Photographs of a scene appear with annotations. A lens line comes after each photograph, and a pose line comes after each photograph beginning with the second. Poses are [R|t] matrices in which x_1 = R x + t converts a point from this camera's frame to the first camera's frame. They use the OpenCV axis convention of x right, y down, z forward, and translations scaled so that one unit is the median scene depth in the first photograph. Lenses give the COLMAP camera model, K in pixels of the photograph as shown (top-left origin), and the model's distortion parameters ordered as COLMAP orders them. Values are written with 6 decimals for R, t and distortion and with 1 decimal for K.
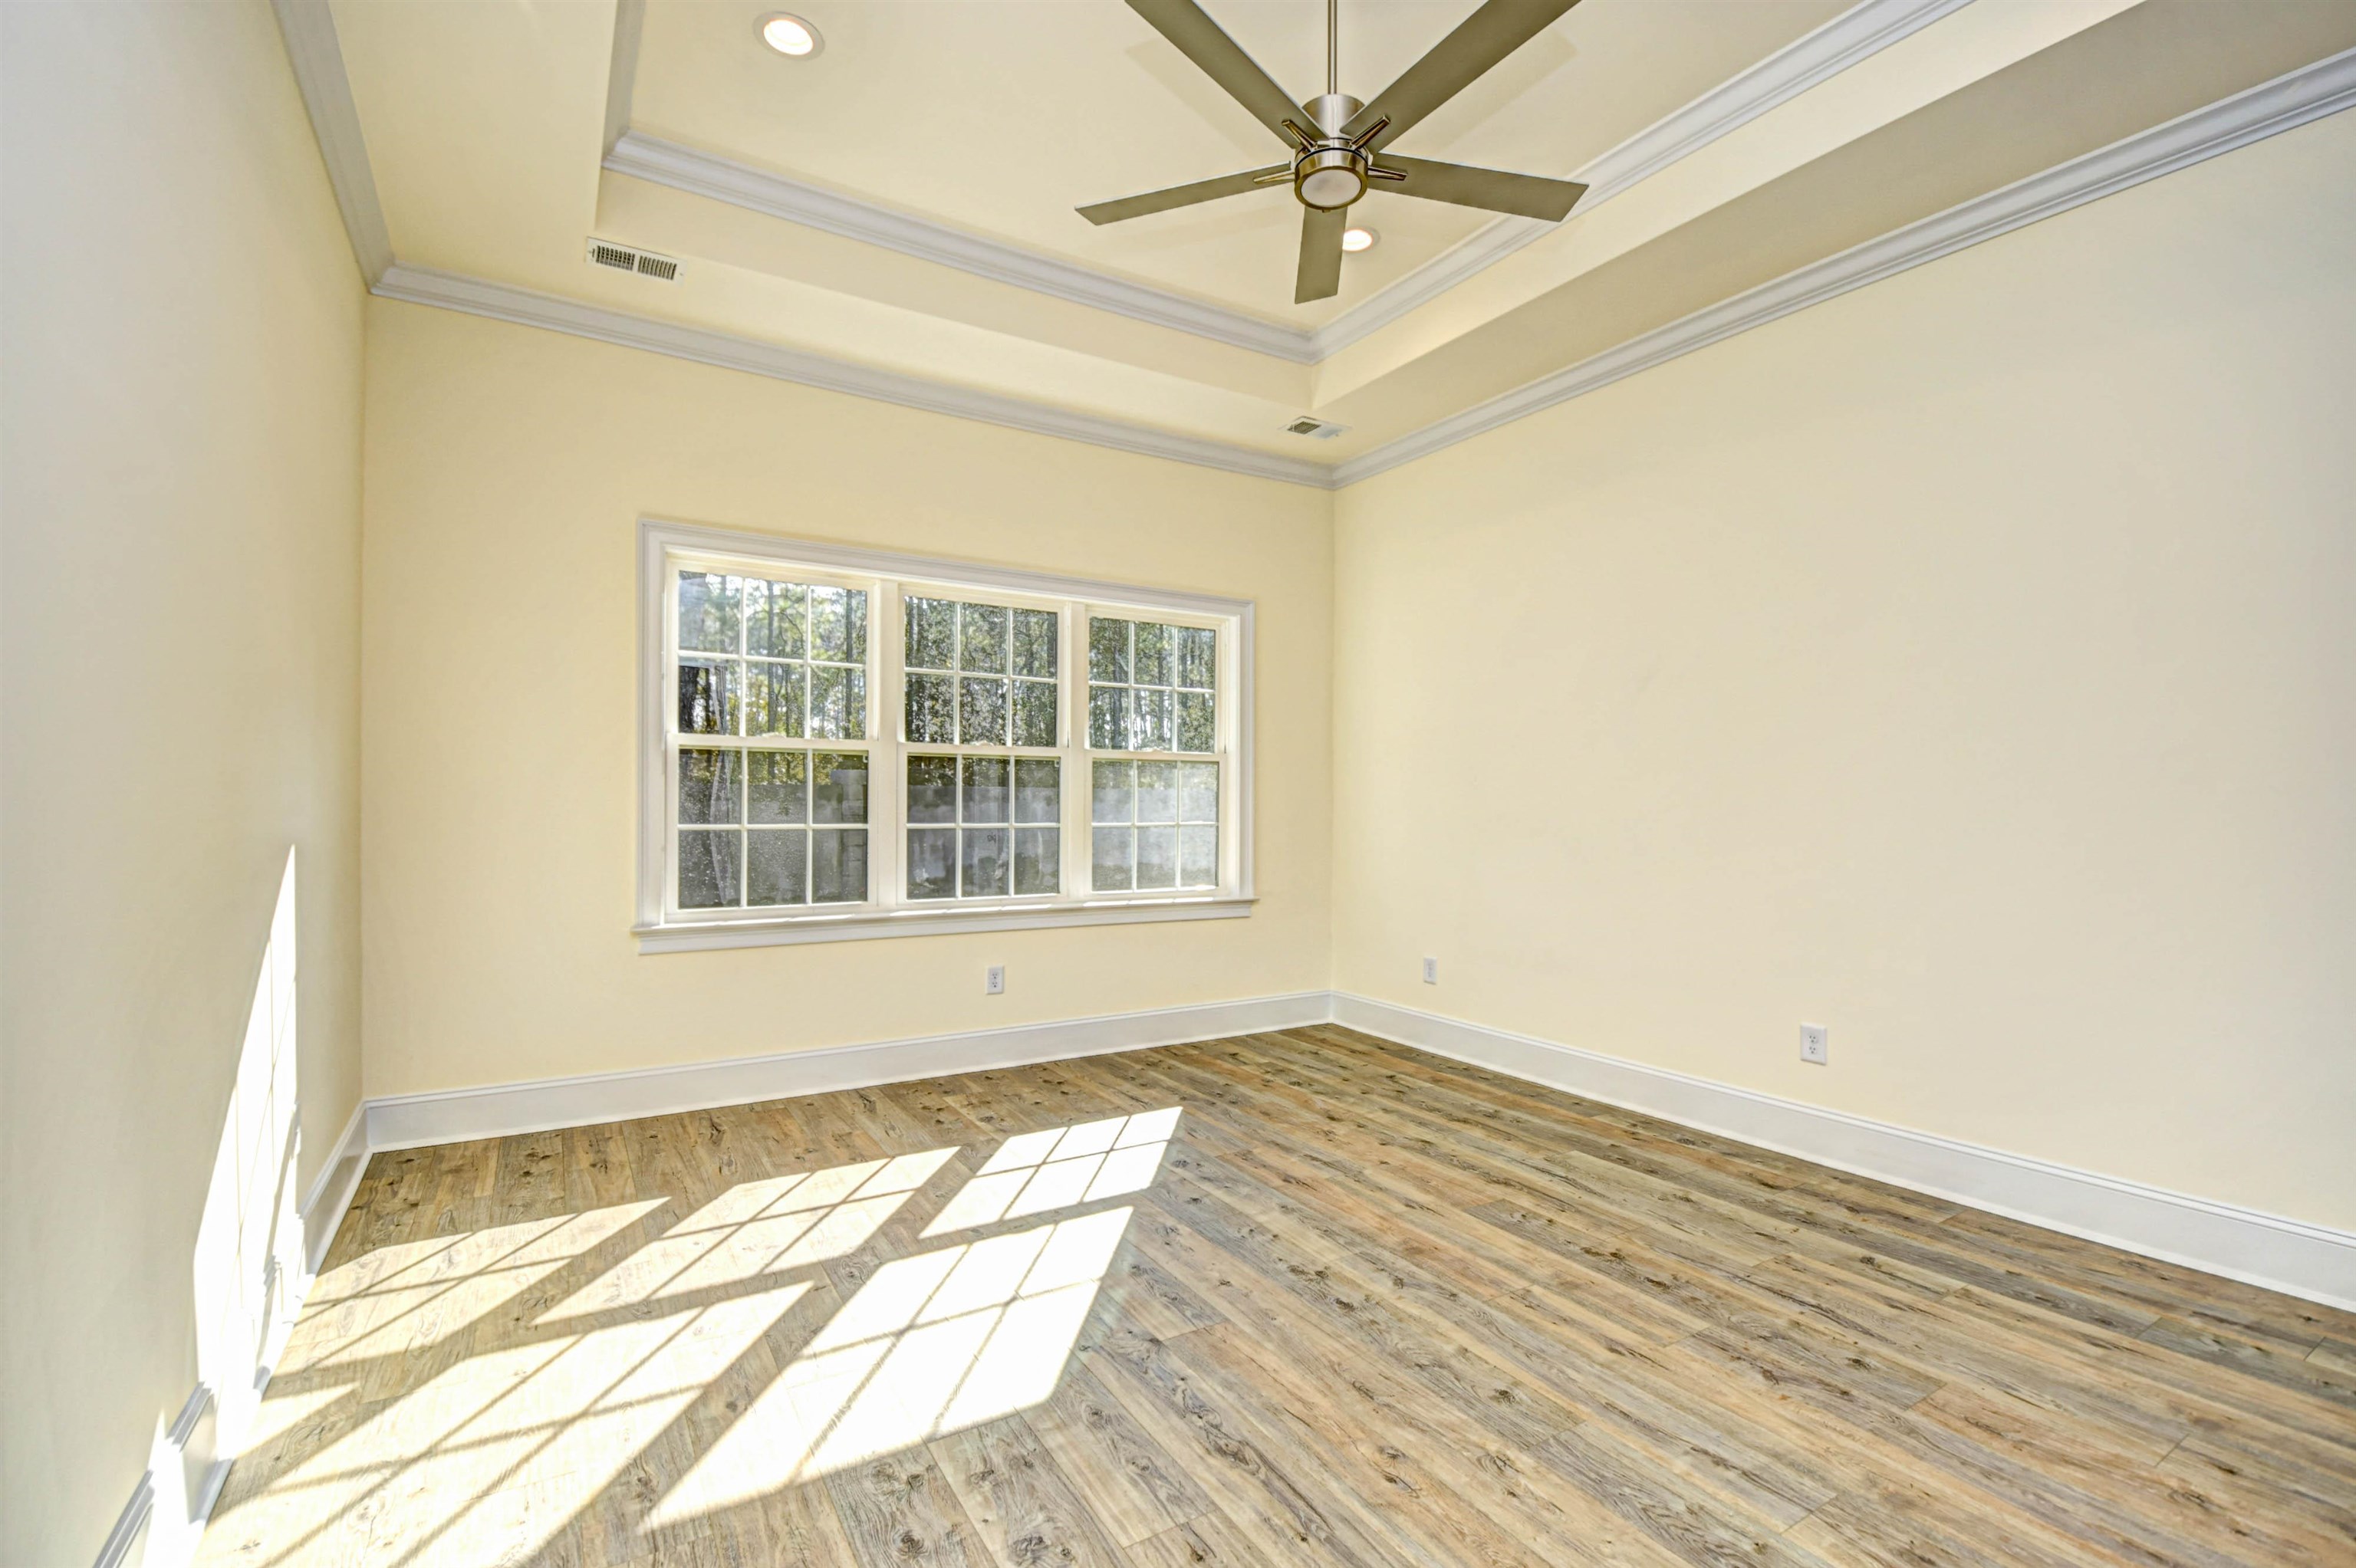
lens RADIAL K [[1045.8, 0, 1182.4], [0, 1045.8, 794.2], [0, 0, 1]] dist [0.020464, -0.028495]
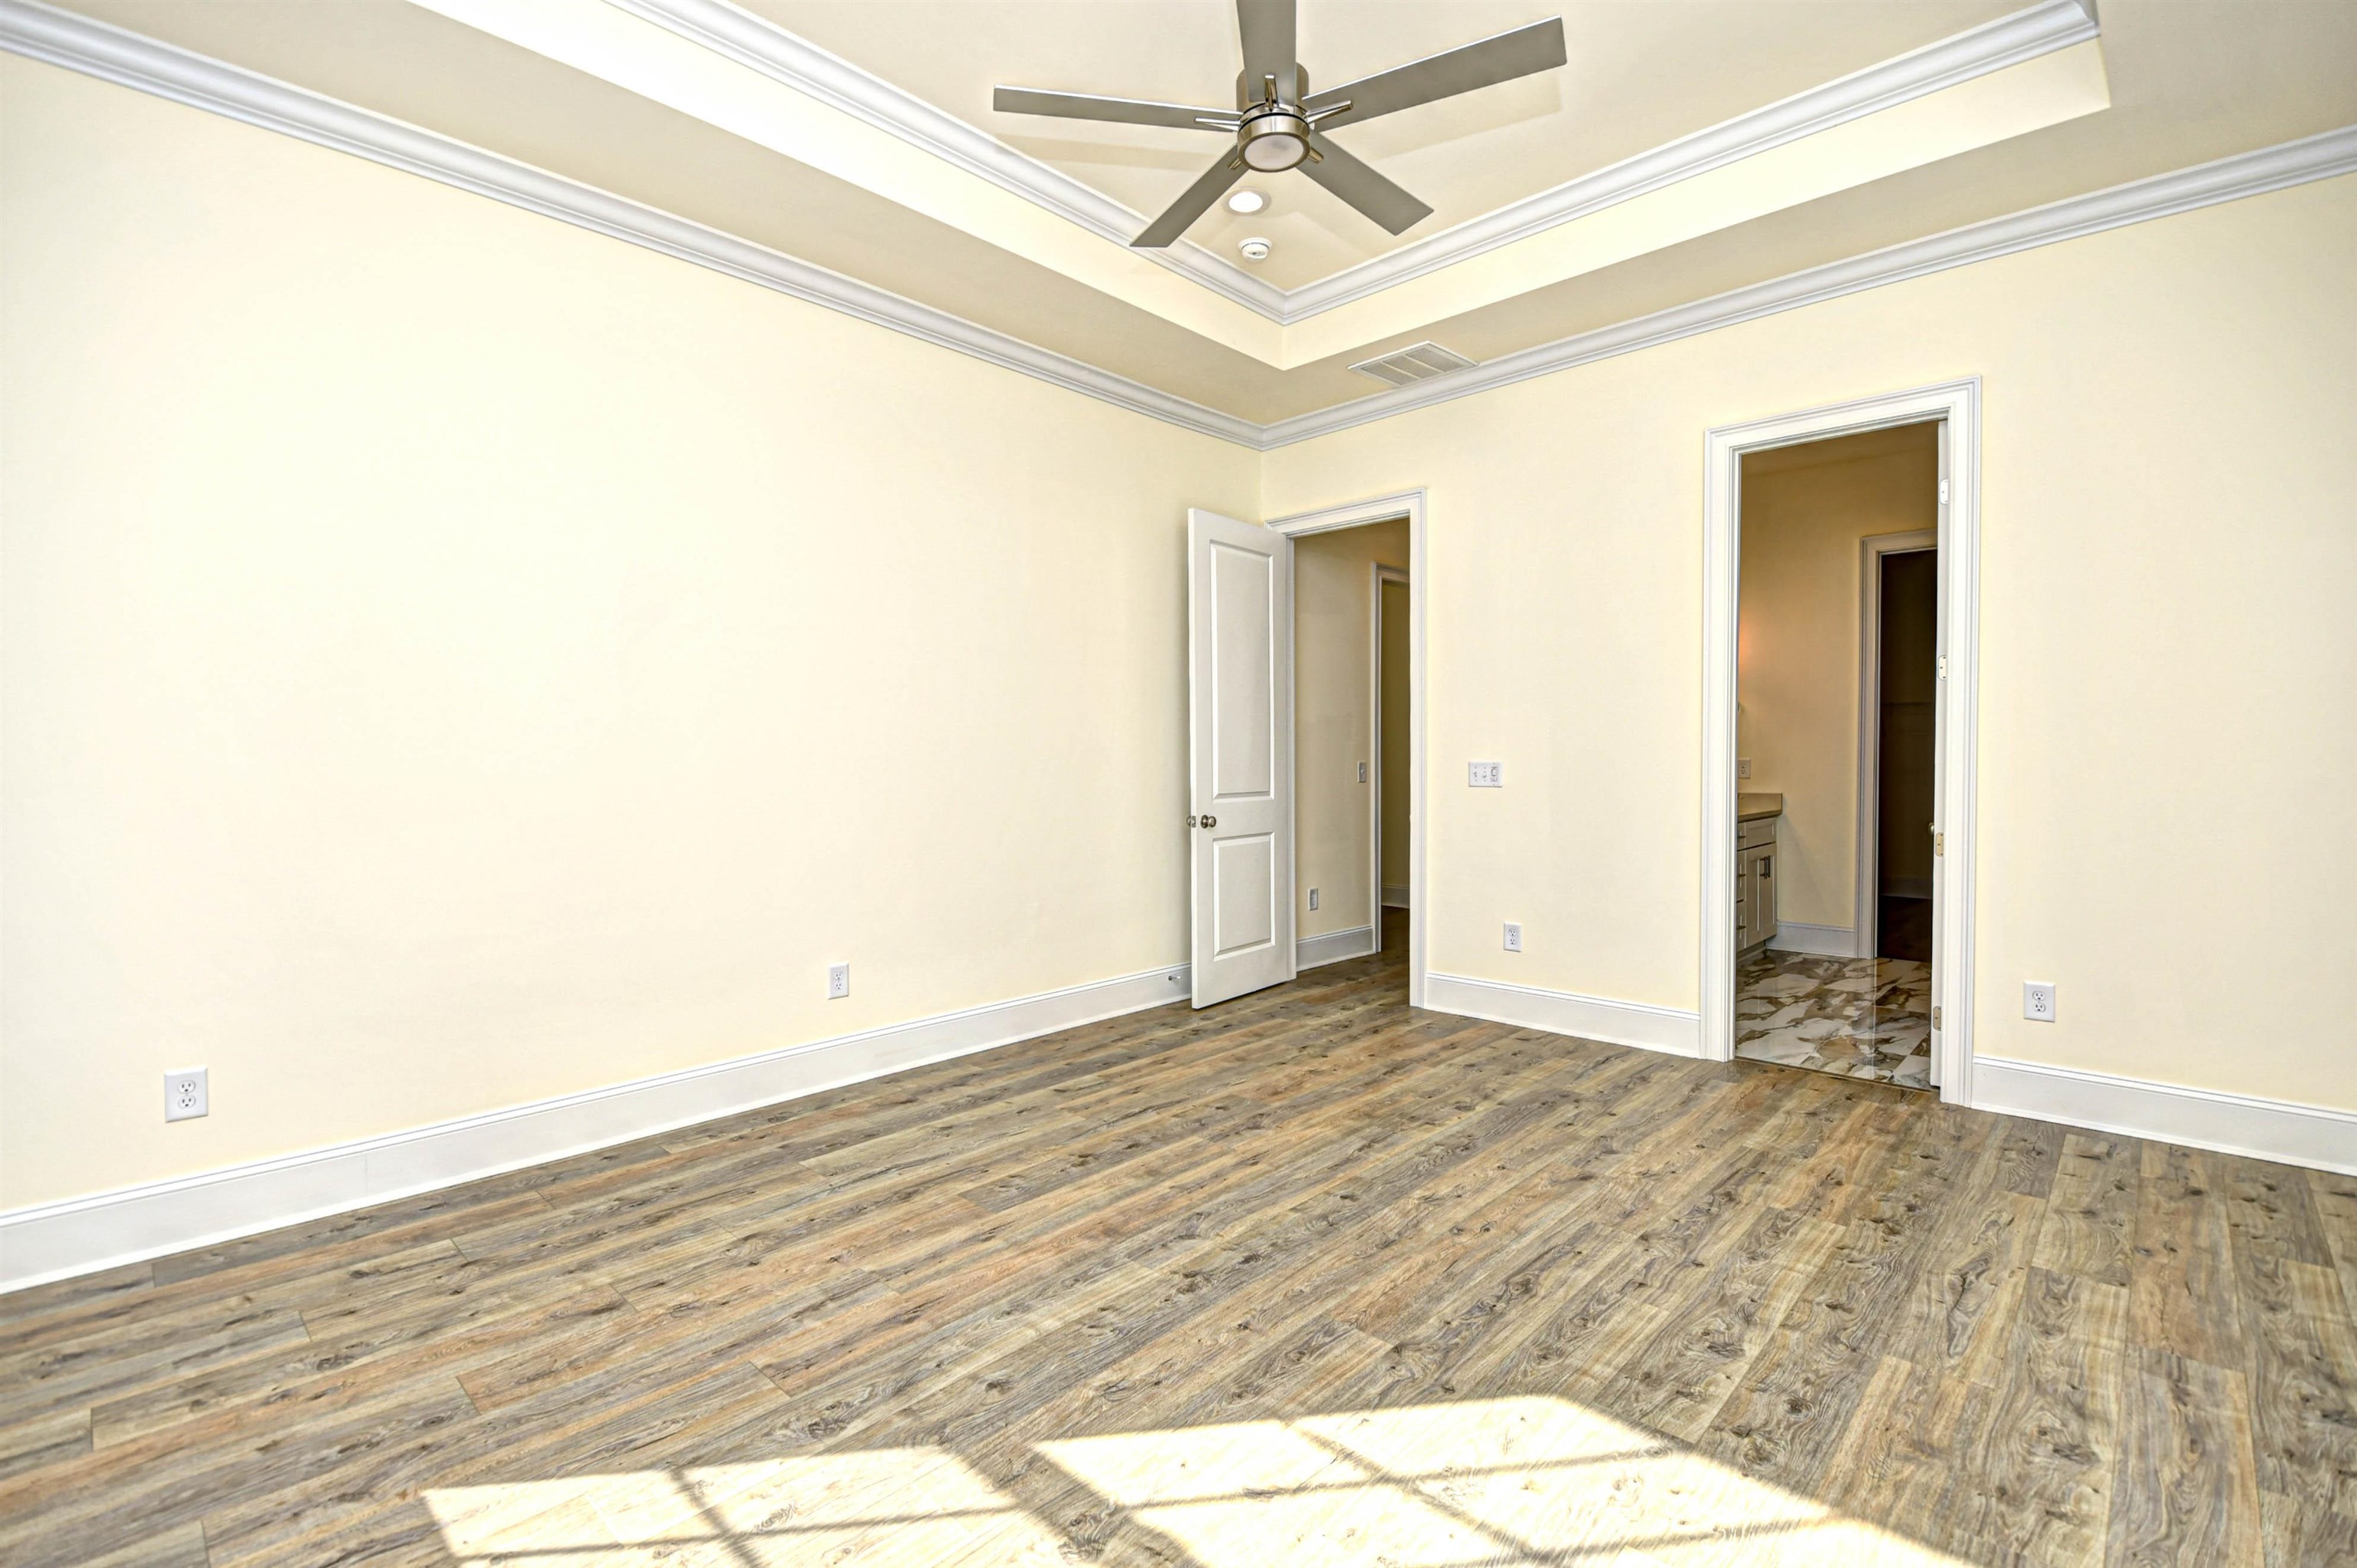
lens RADIAL K [[1054.0, 0, 1178.9], [0, 1054.0, 778.3], [0, 0, 1]] dist [0.003436, -0.018188]
pose [[-0.262145, -0.023165, 0.964750, -0.661637], [0.005346, 0.999662, 0.025456, -0.004636], [-0.965014, 0.011831, -0.261933, 1.096380]]
